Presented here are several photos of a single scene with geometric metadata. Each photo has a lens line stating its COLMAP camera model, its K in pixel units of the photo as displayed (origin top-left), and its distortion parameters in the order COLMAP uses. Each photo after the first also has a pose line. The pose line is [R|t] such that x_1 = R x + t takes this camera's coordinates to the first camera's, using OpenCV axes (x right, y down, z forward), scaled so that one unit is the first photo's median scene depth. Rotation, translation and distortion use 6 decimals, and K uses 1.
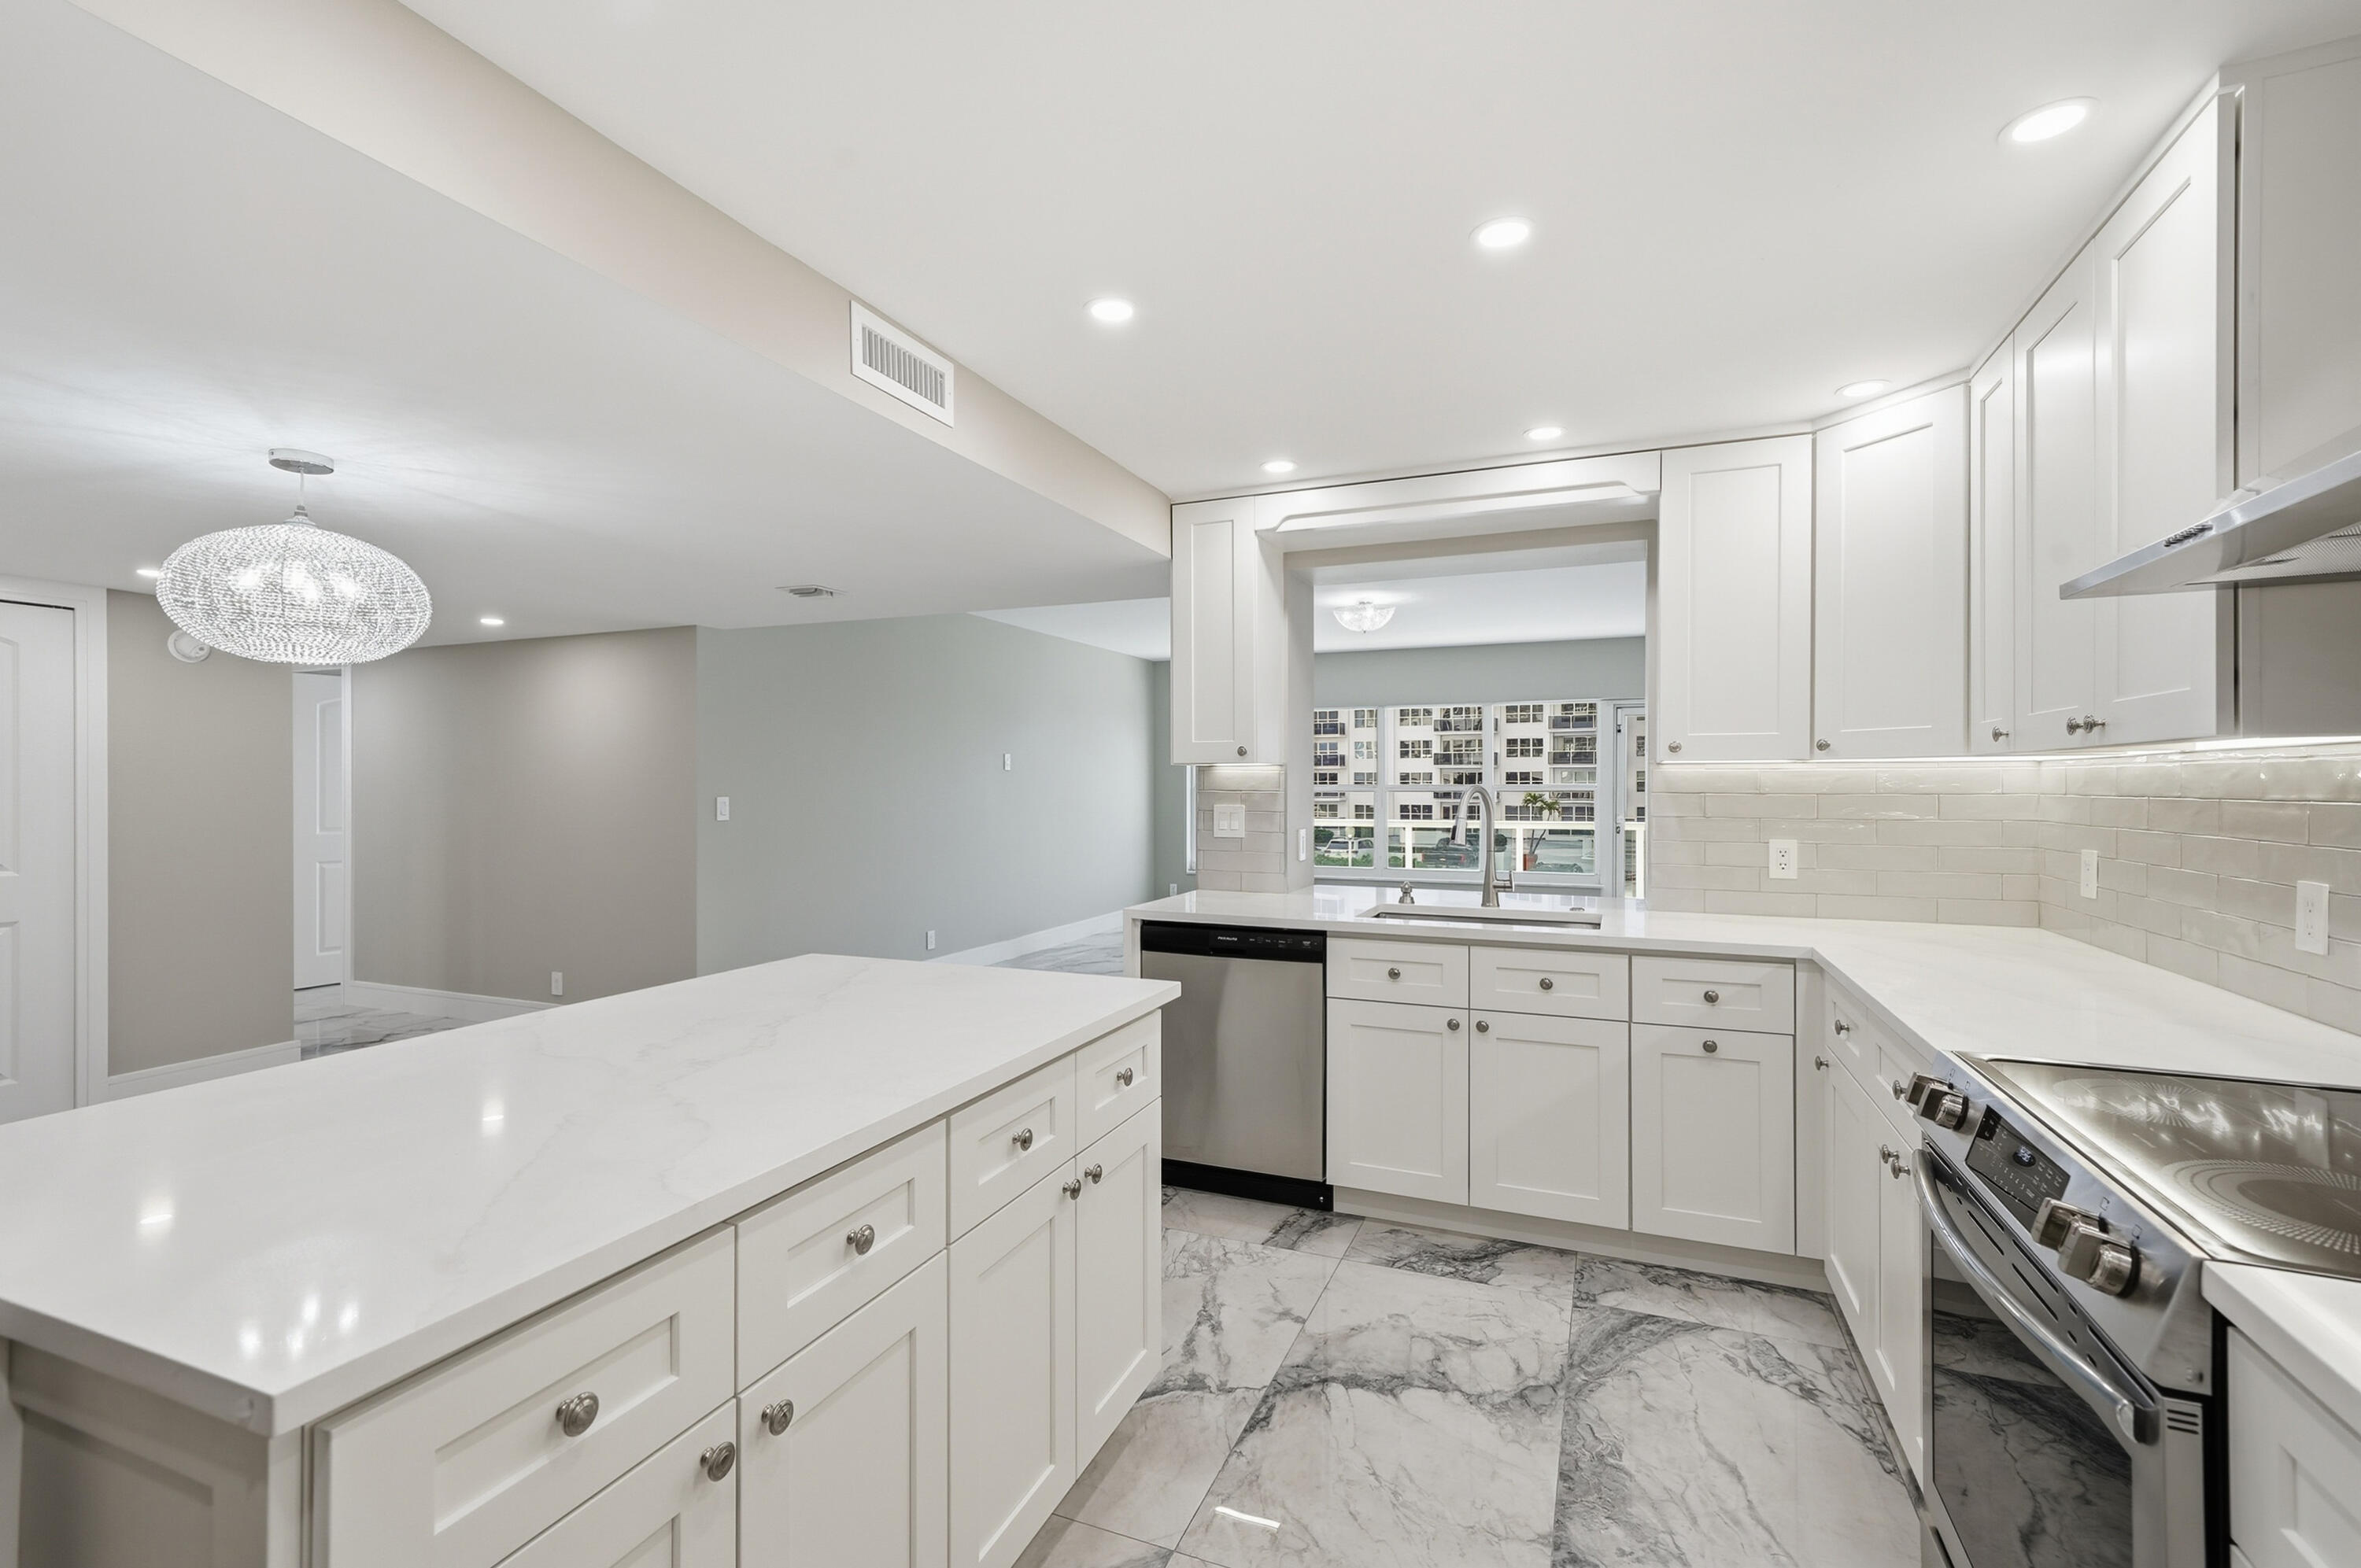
lens RADIAL K [[1052.0, 0, 1174.6], [0, 1052.0, 789.0], [0, 0, 1]] dist [0.003981, 0.004860]
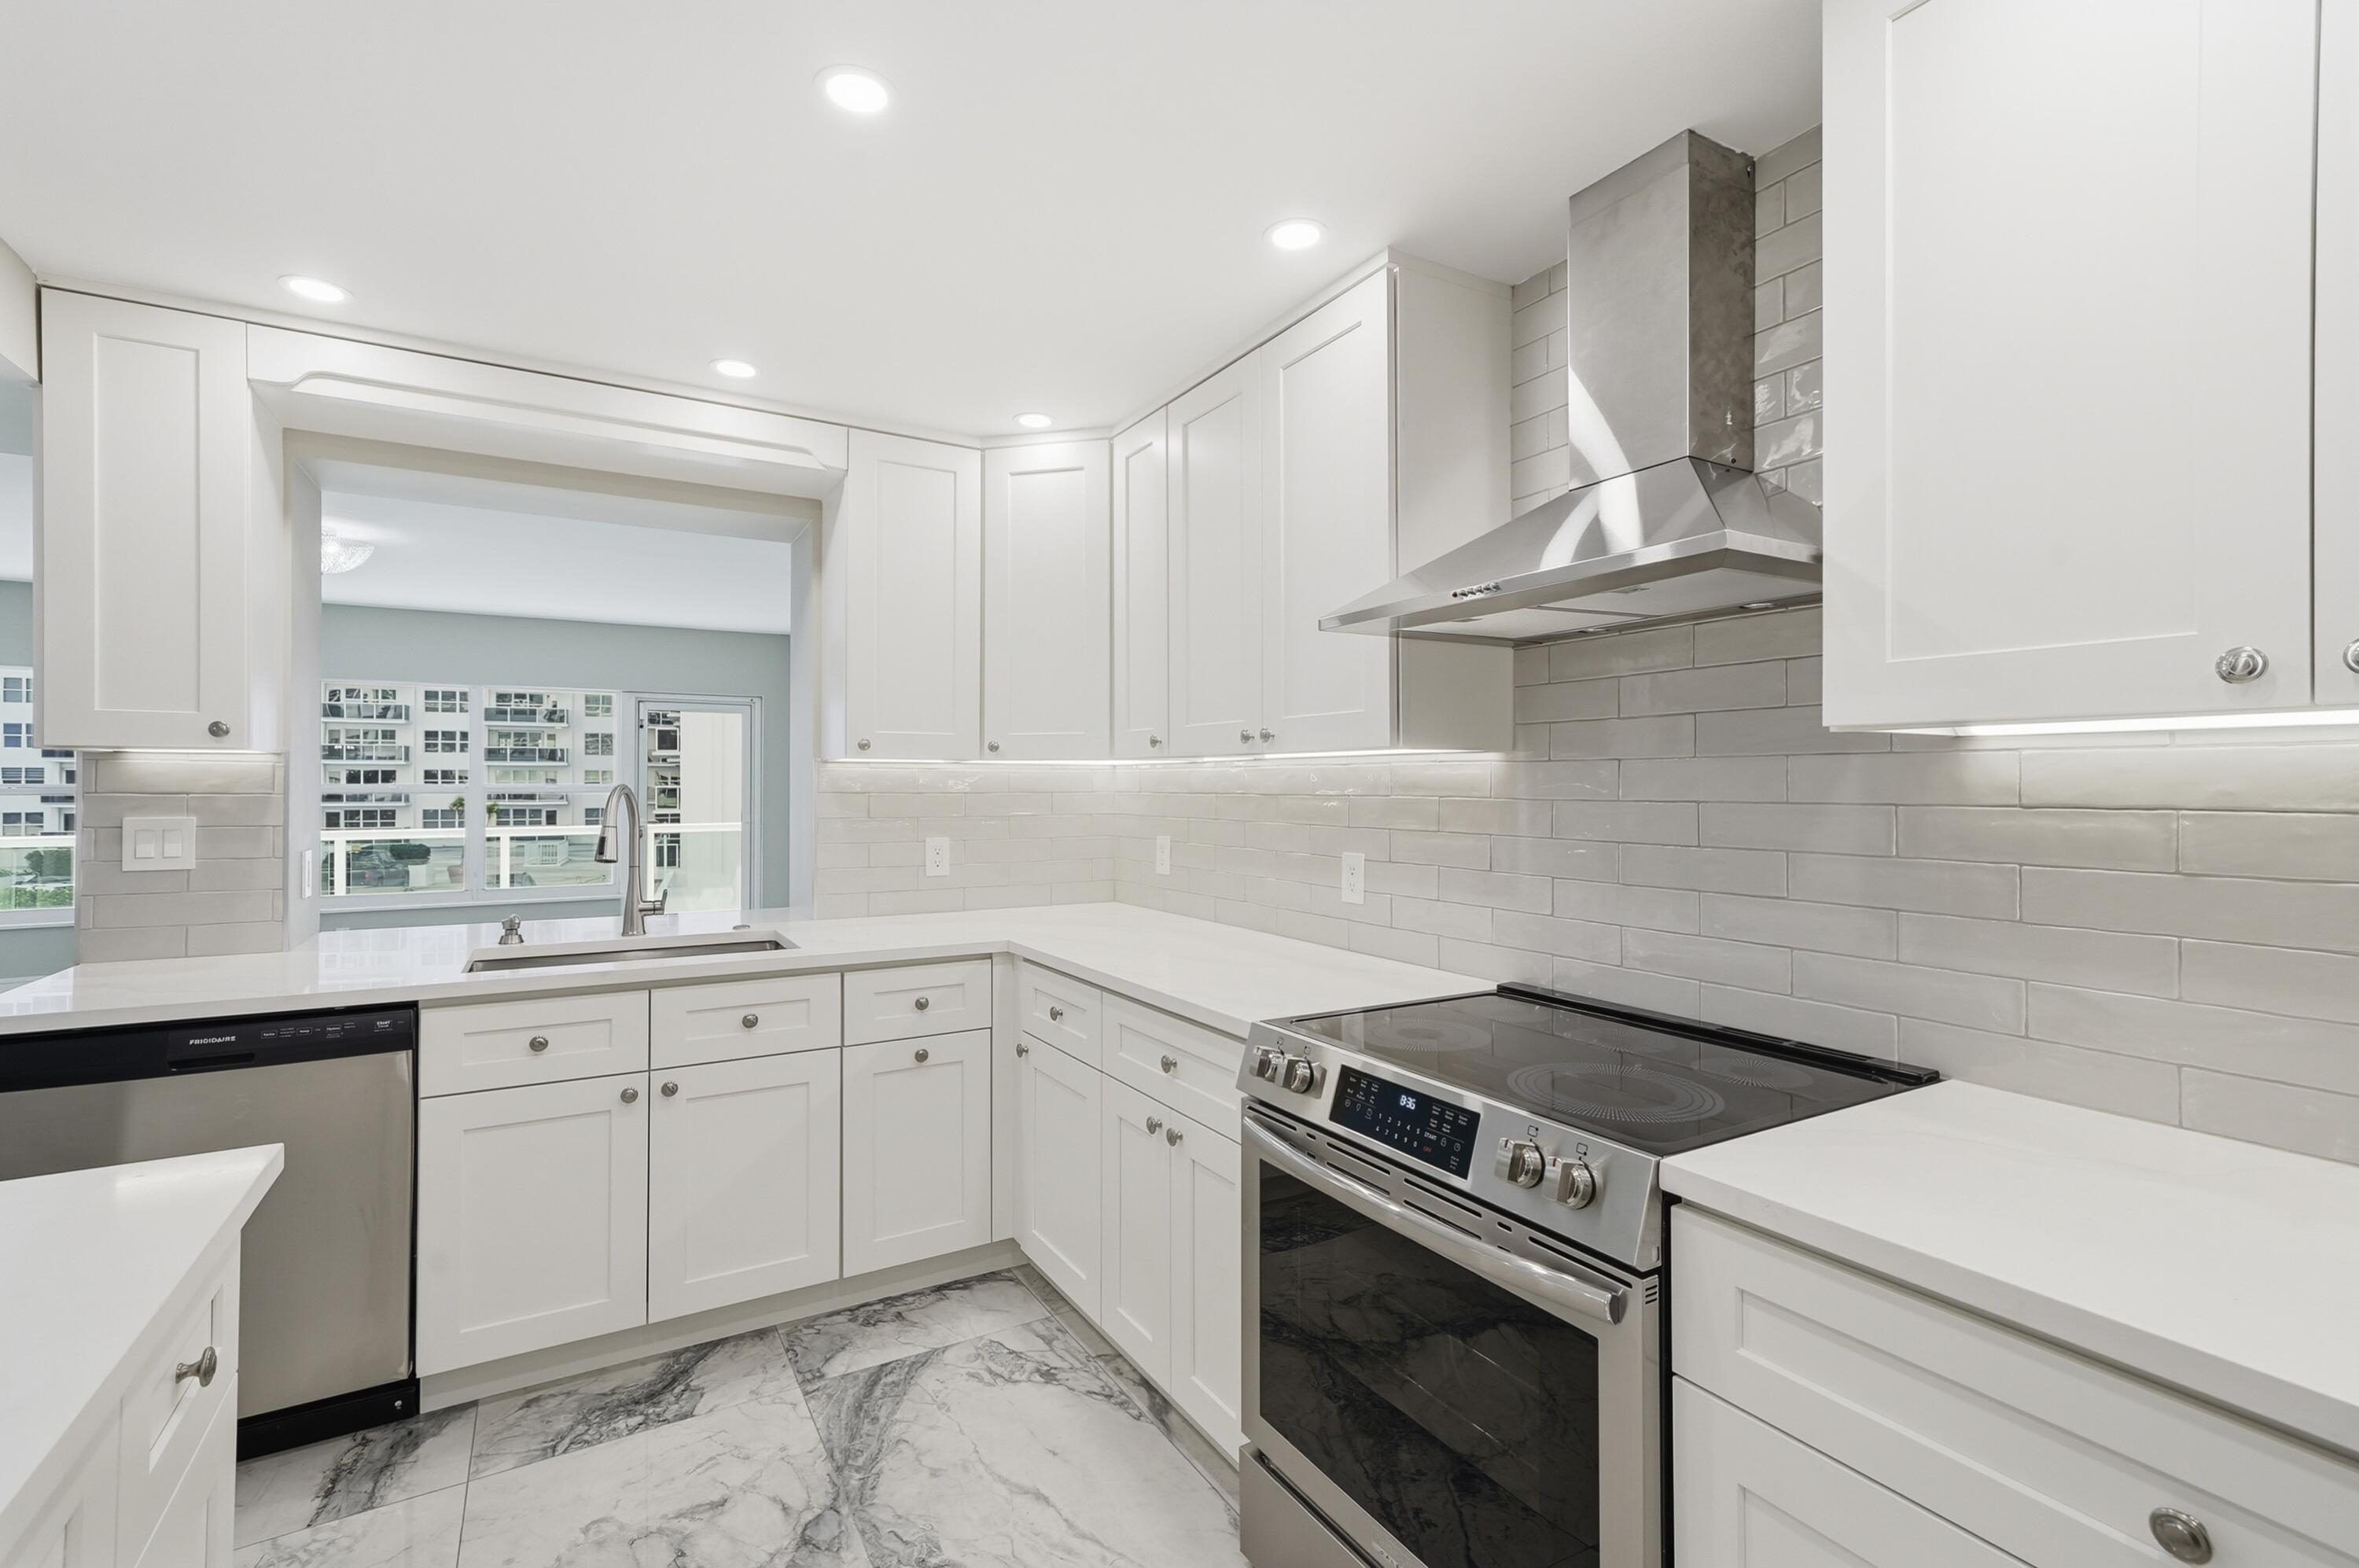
lens RADIAL K [[1051.3, 0, 1173.9], [0, 1051.3, 776.5], [0, 0, 1]] dist [0.003981, 0.004860]
pose [[0.597658, 0.006387, 0.801726, -0.117830], [0.003152, 0.999942, -0.010316, -0.000272], [-0.801745, 0.008693, 0.597603, 0.219280]]
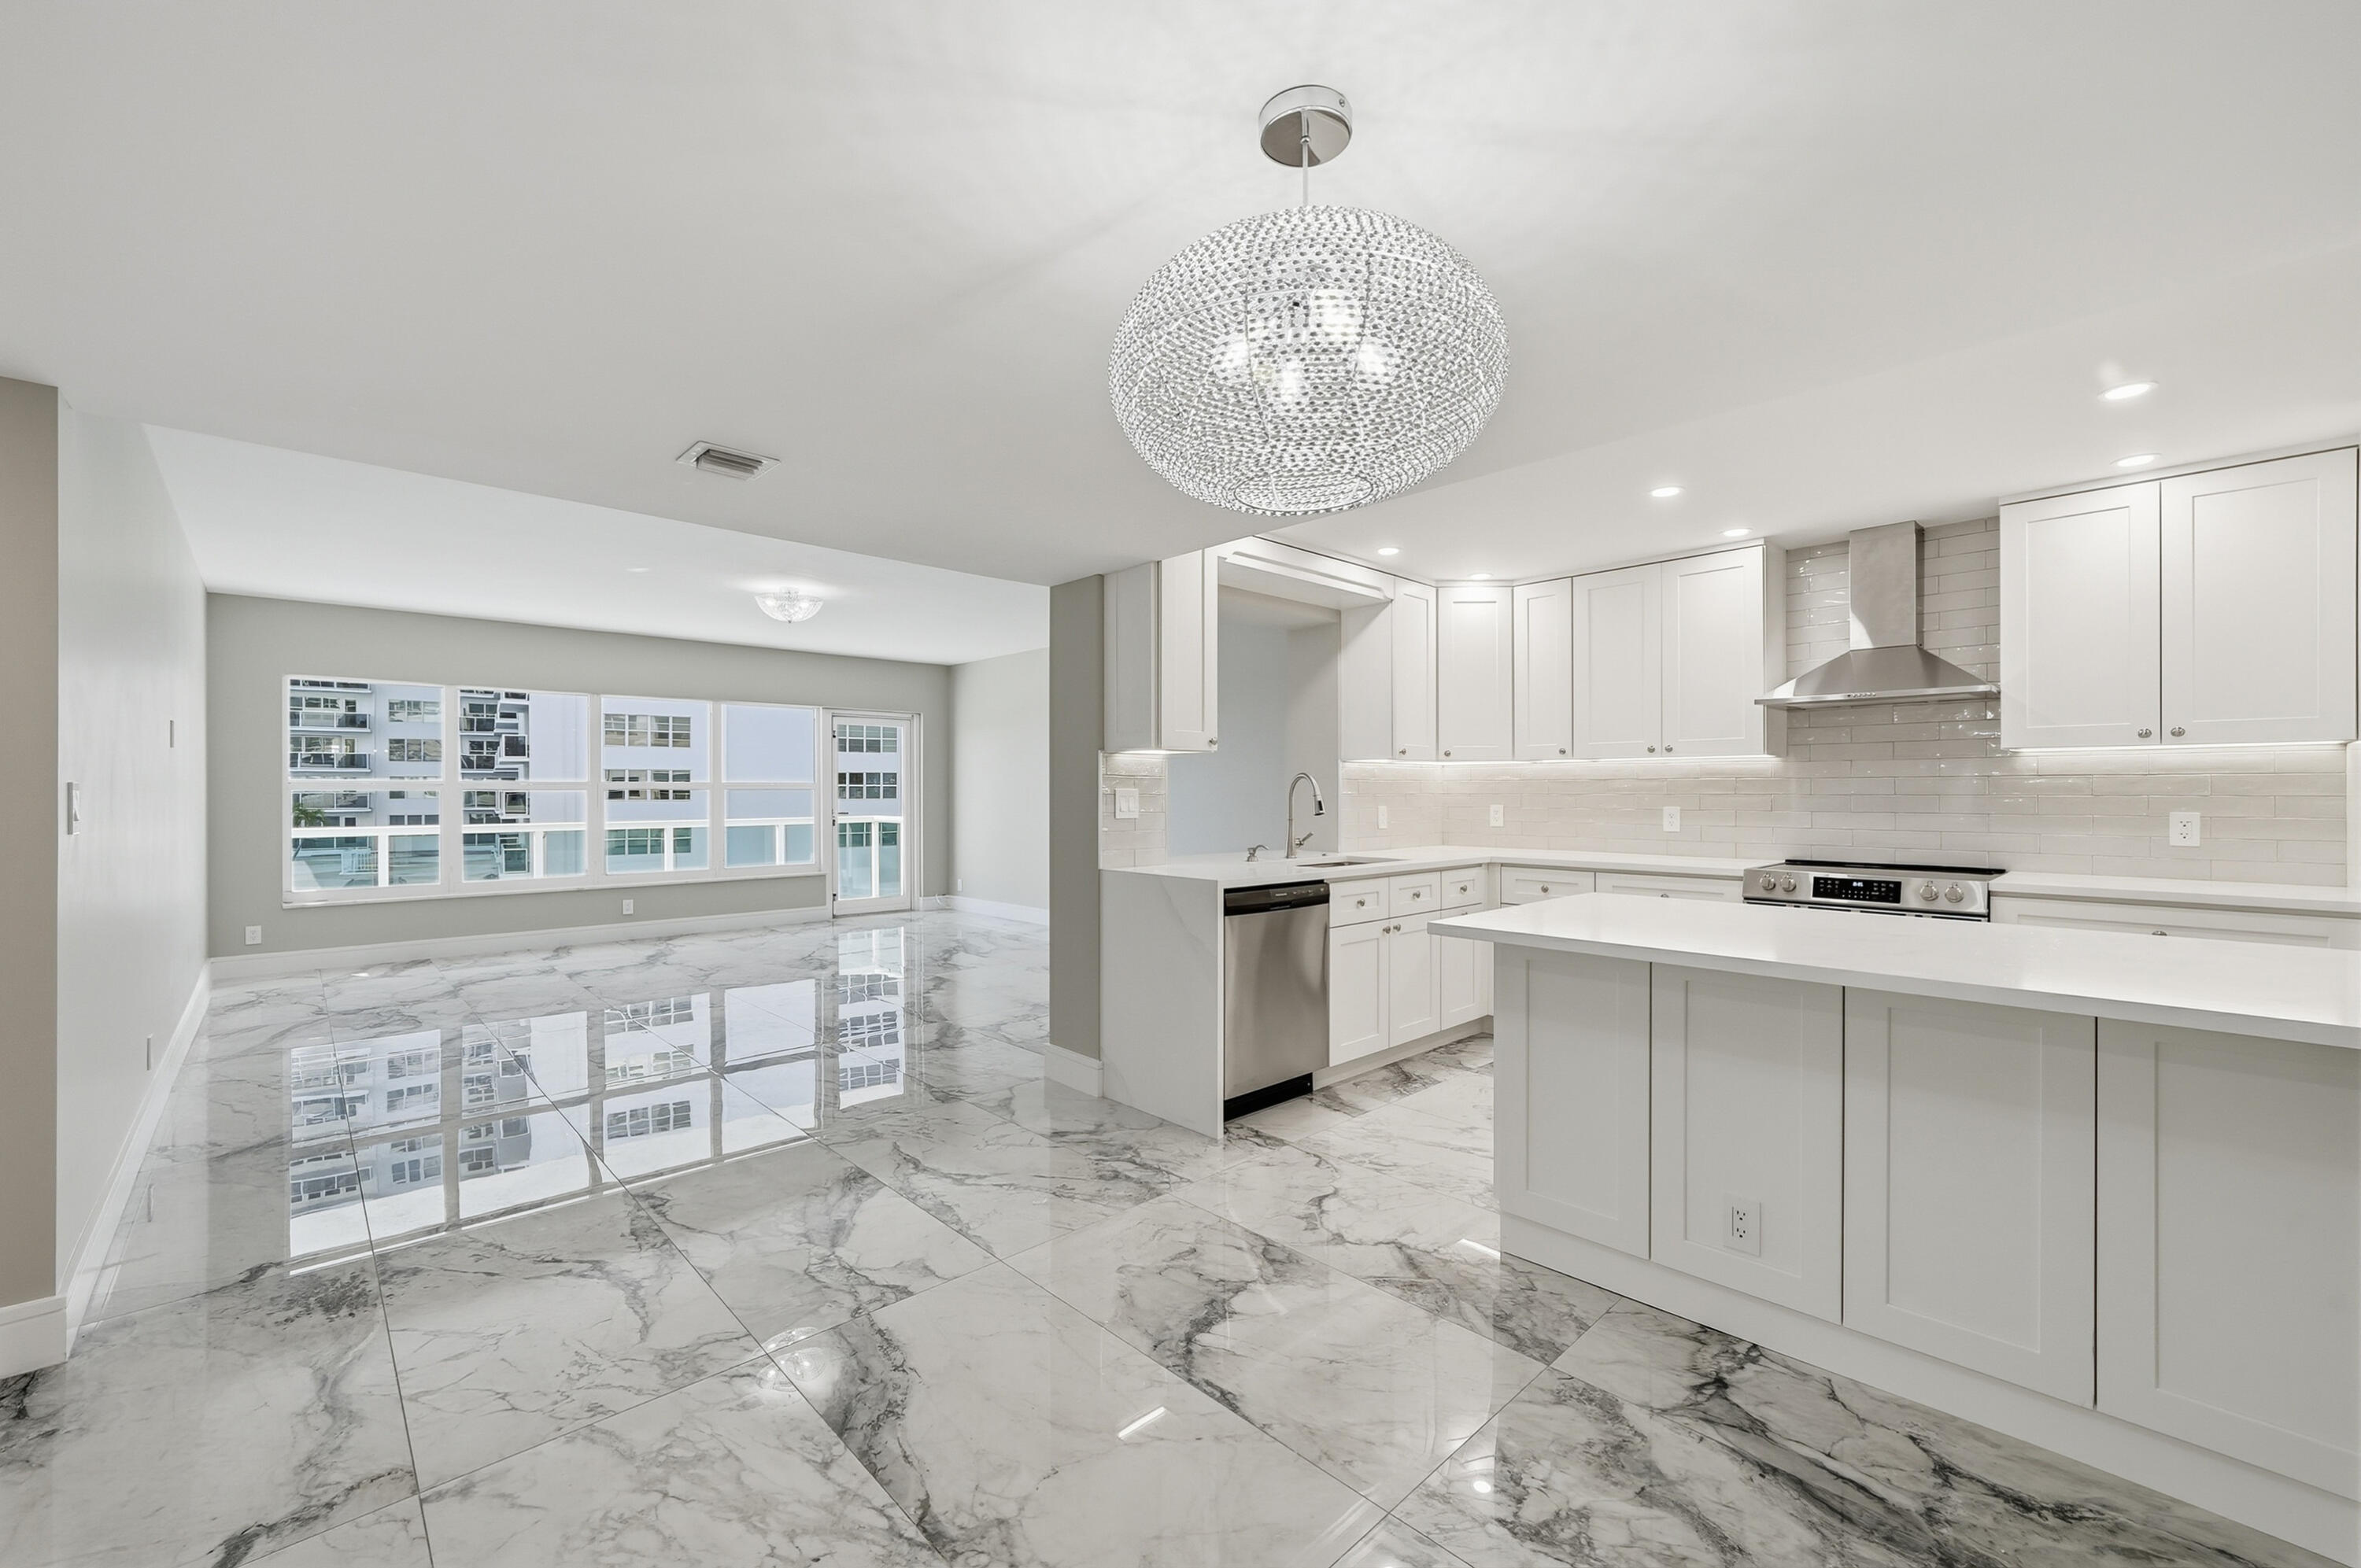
lens RADIAL K [[942.7, 0, 1180.1], [0, 942.7, 793.1], [0, 0, 1]] dist [-0.005414, 0.001151]
pose [[0.399052, -0.002362, 0.916925, -1.102203], [0.005678, 0.999984, 0.000105, 0.026255], [-0.916911, 0.005164, 0.399059, 0.740051]]
